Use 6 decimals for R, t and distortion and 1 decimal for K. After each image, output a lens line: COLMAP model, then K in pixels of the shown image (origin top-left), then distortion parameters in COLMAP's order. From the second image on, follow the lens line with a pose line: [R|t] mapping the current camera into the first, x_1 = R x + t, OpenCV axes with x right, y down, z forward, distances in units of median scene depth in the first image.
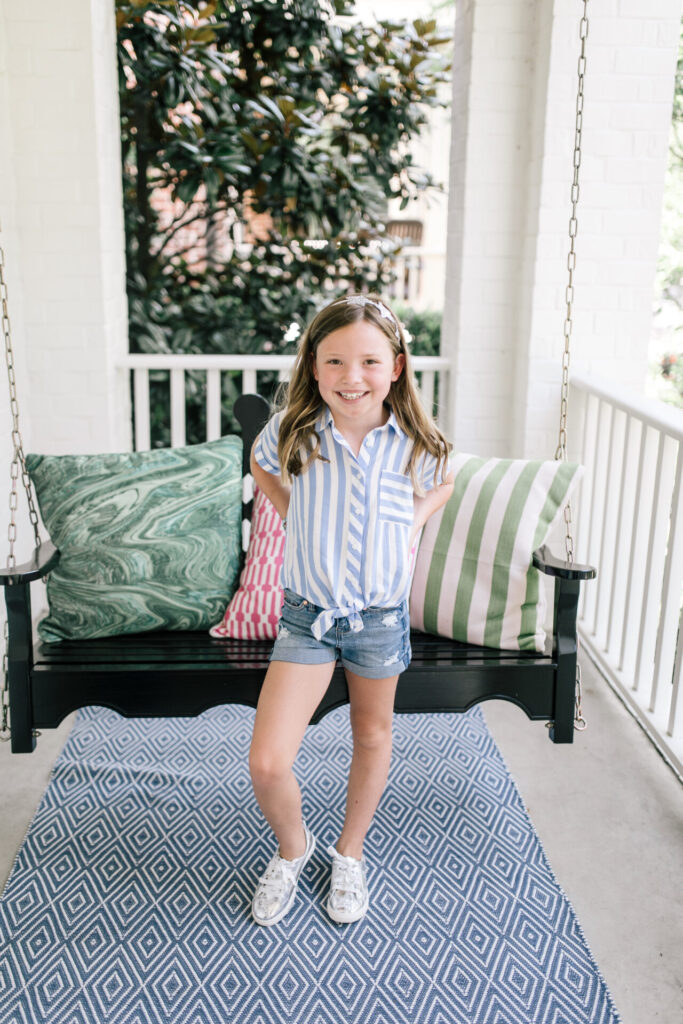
lens RADIAL K [[896.6, 0, 341.5], [0, 896.6, 512.0], [0, 0, 1]] dist [-0.126299, 0.201941]
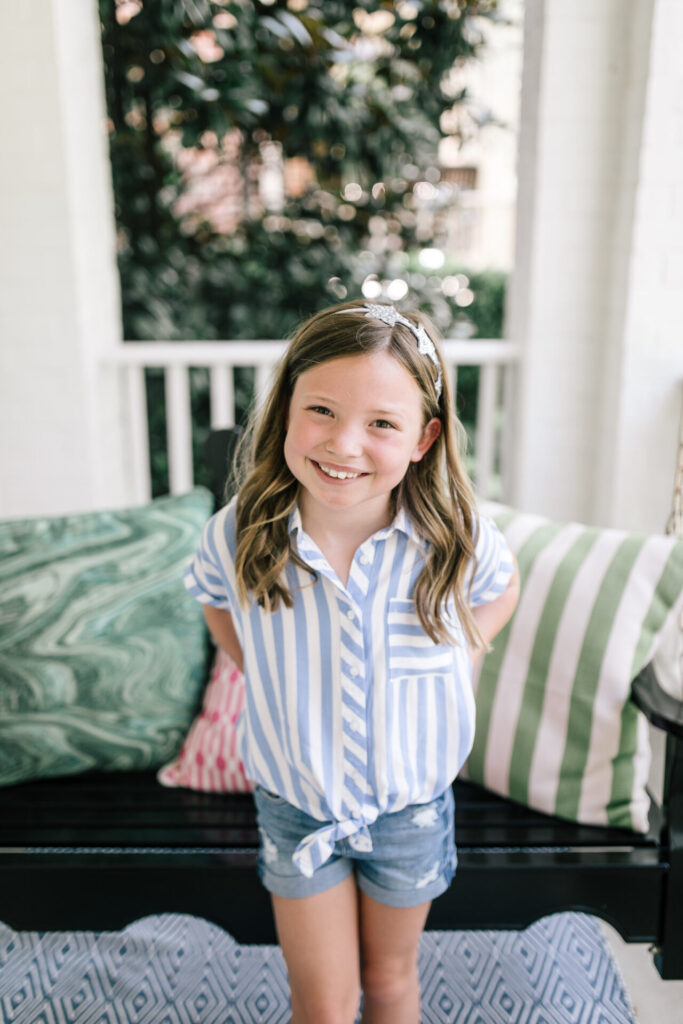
lens RADIAL K [[889.8, 0, 341.5], [0, 889.8, 512.0], [0, 0, 1]] dist [-0.020179, -0.007521]
pose [[0.997554, 0.001203, -0.069886, 0.044756], [0.002576, 0.998540, 0.053956, -0.111506], [0.069849, -0.054004, 0.996095, 0.323809]]
